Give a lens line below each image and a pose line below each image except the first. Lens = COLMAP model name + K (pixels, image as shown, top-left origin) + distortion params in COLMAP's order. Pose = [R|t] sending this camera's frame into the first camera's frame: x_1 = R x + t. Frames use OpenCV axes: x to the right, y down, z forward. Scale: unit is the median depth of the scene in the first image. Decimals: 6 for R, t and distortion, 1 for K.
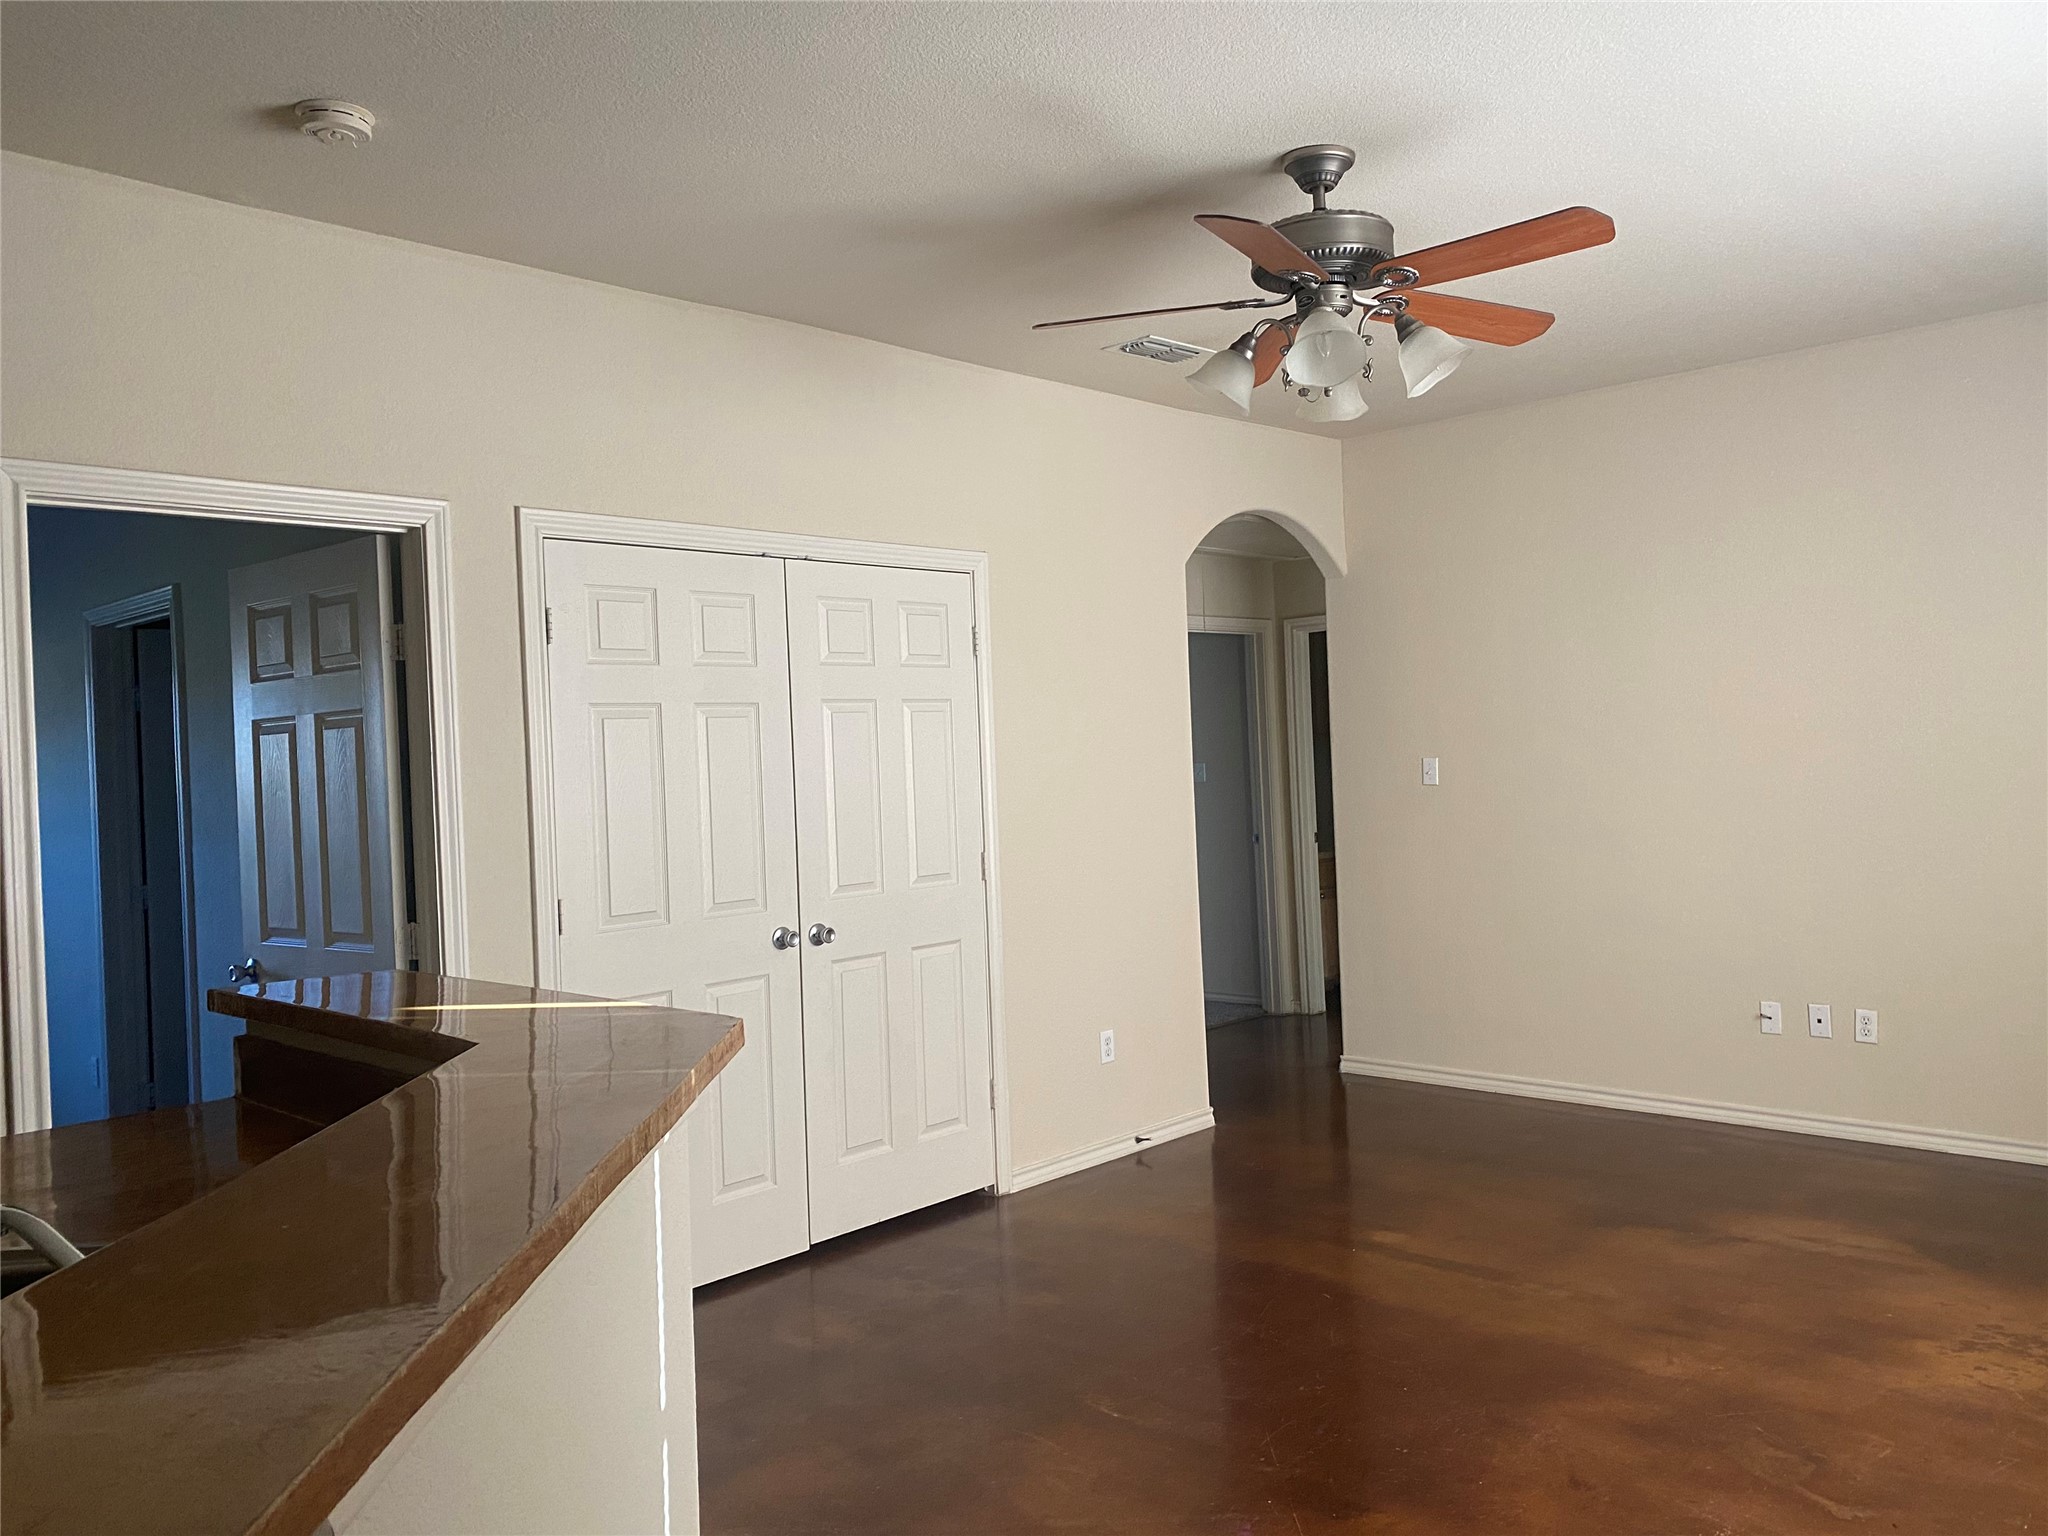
lens RADIAL K [[1539.2, 0, 1024.0], [0, 1539.2, 768.0], [0, 0, 1]] dist [0.002103, -0.054751]
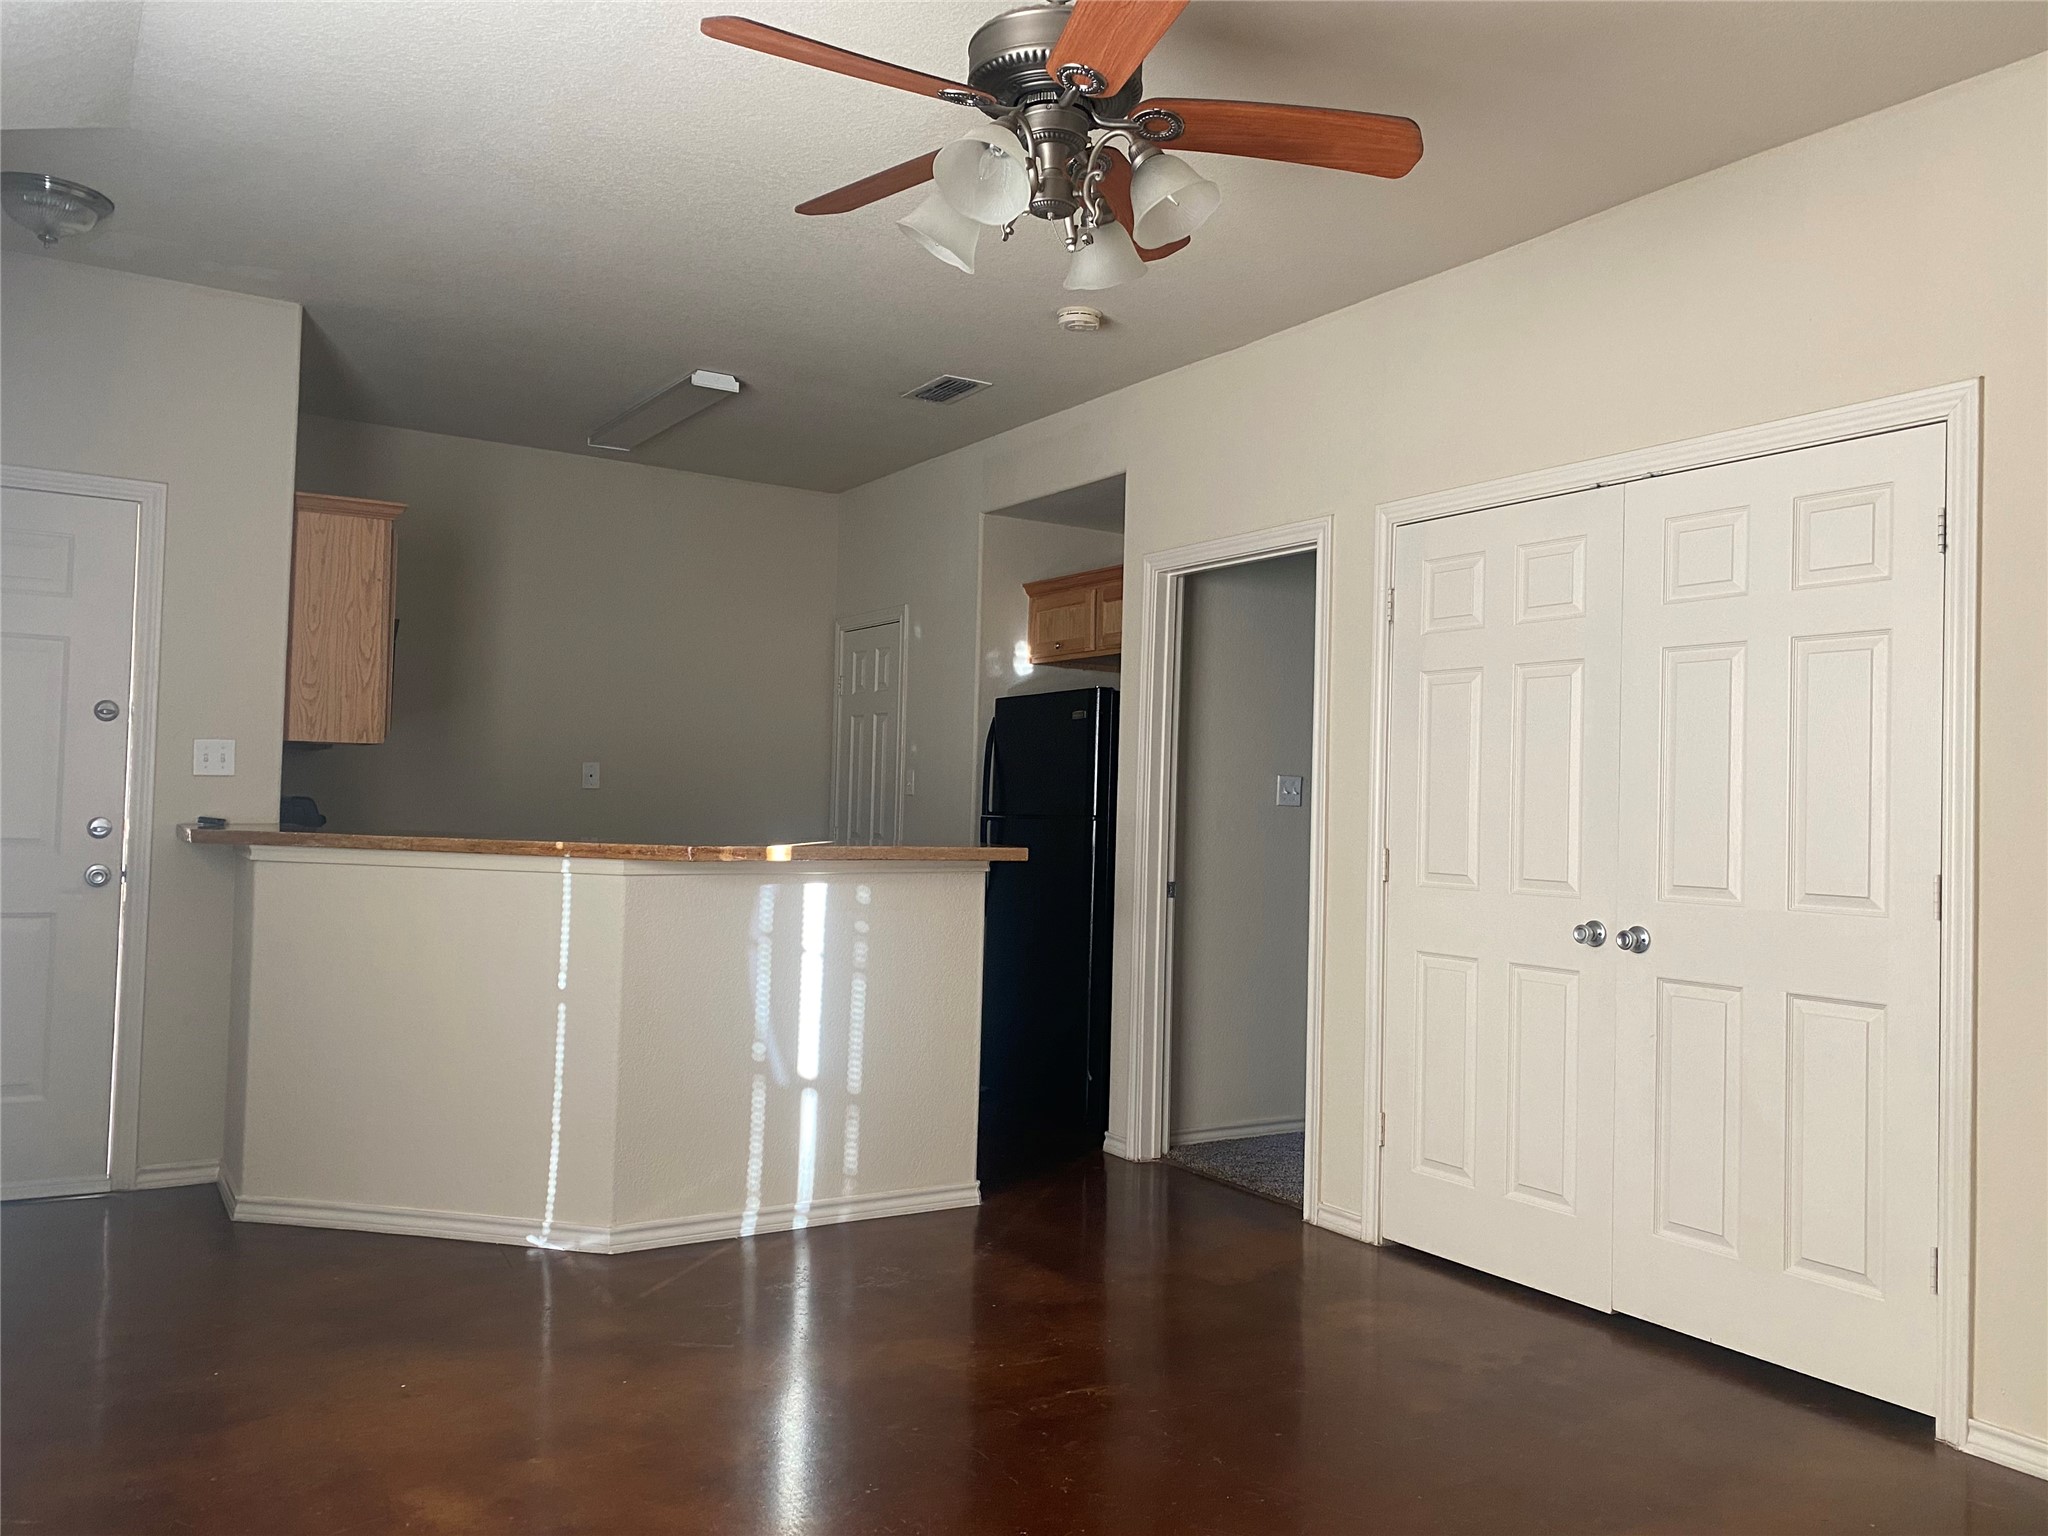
lens RADIAL K [[1539.2, 0, 1024.0], [0, 1539.2, 768.0], [0, 0, 1]] dist [0.002103, -0.054751]
pose [[-0.254151, 0.005222, -0.967150, 0.735612], [-0.018224, 0.999782, 0.010187, 0.015788], [0.966993, 0.020214, -0.254001, 0.893092]]
